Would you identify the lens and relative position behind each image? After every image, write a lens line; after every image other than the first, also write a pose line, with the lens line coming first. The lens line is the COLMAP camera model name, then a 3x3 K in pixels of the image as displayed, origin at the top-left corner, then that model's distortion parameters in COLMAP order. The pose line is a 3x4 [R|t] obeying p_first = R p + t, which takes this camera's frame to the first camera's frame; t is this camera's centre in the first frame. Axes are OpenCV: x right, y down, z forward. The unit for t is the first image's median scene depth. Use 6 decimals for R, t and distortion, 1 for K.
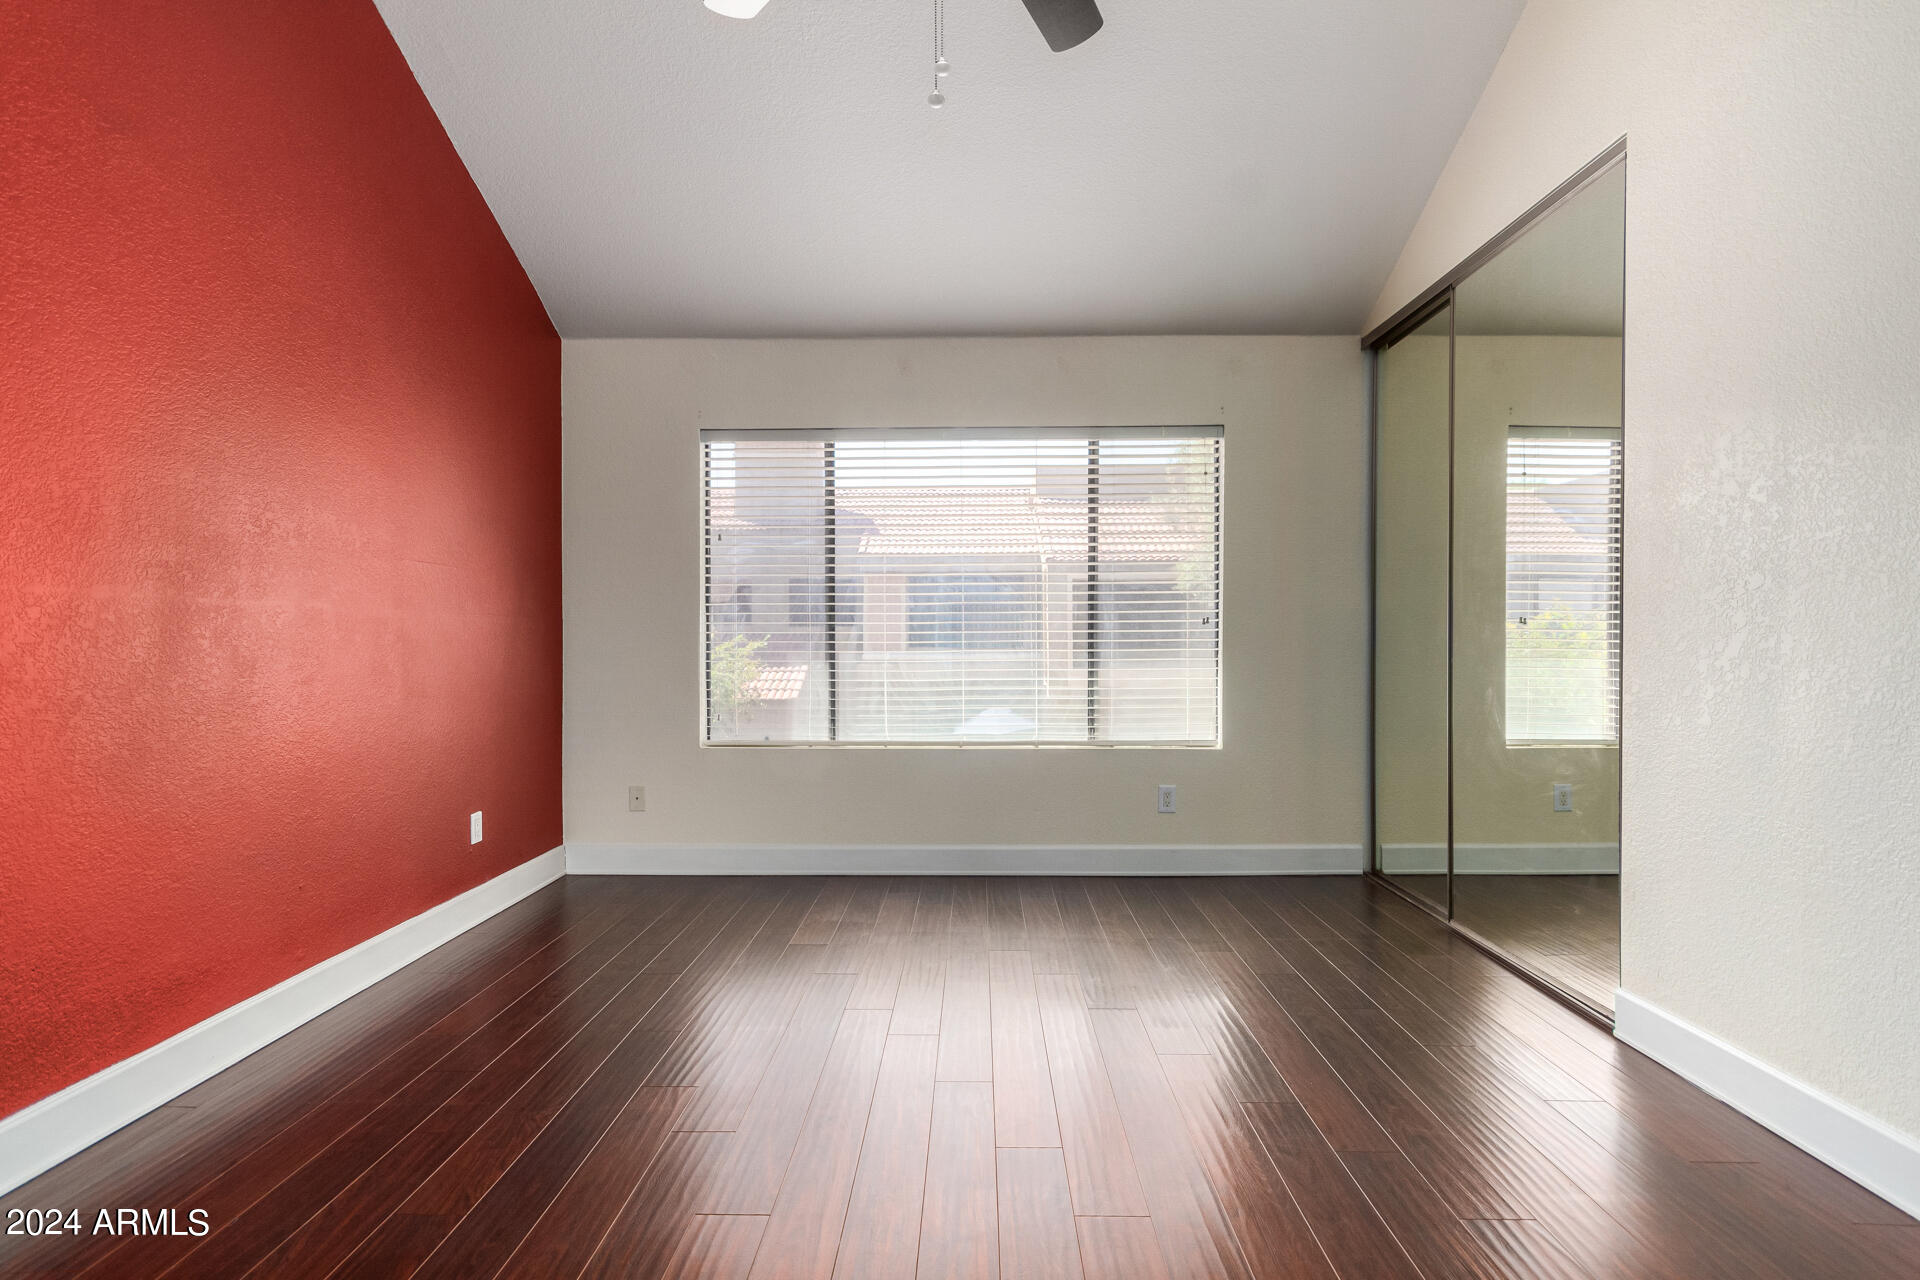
lens RADIAL K [[889.2, 0, 955.3], [0, 889.2, 635.0], [0, 0, 1]] dist [-0.002241, 0.000251]
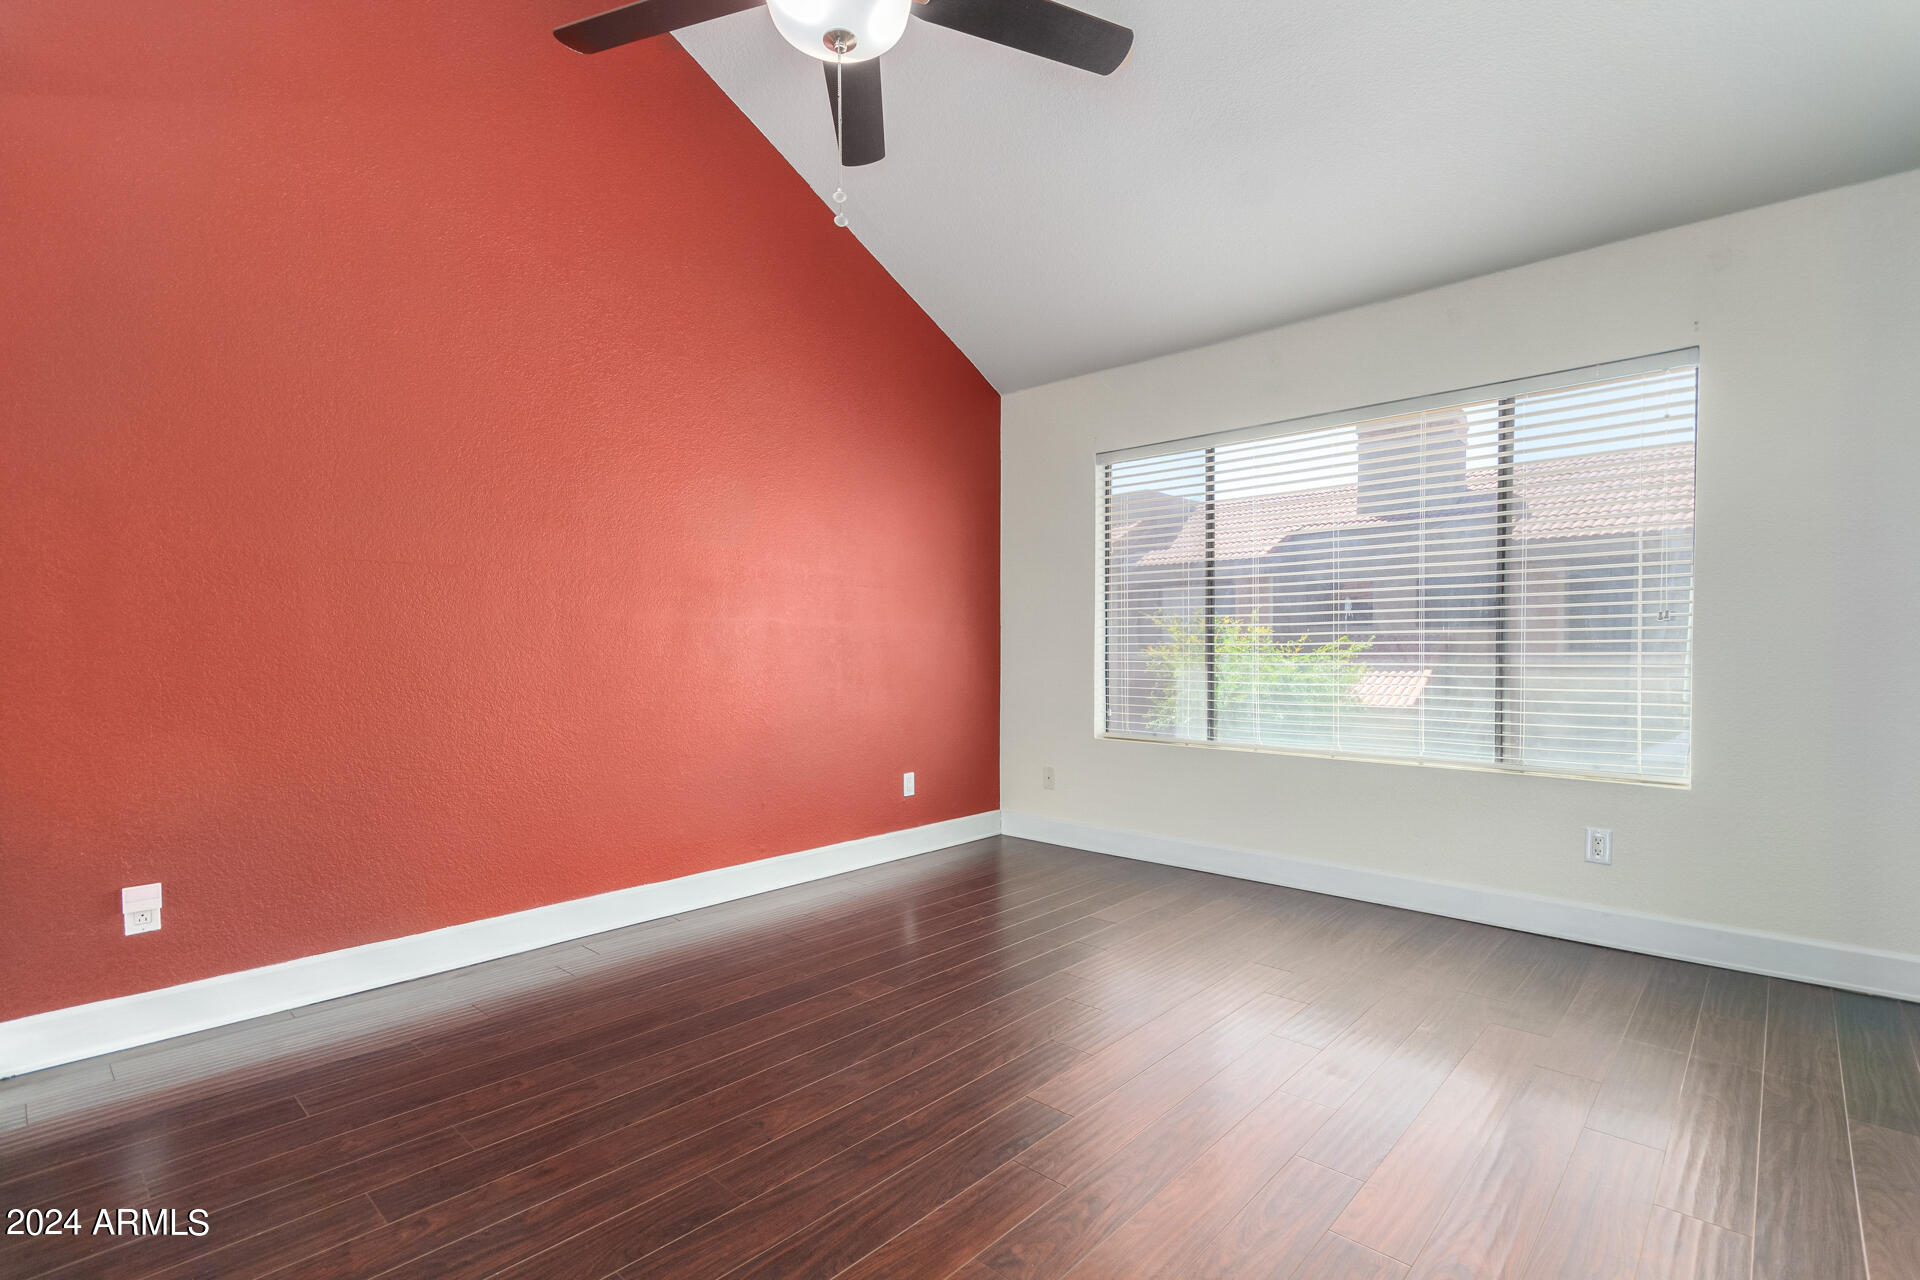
lens RADIAL K [[889.2, 0, 959.3], [0, 889.2, 643.9], [0, 0, 1]] dist [-0.002241, 0.000251]
pose [[0.746111, -0.000255, -0.665821, 0.329203], [0.005878, 0.999963, 0.006204, -0.000278], [0.665795, -0.008543, 0.746085, 0.050107]]
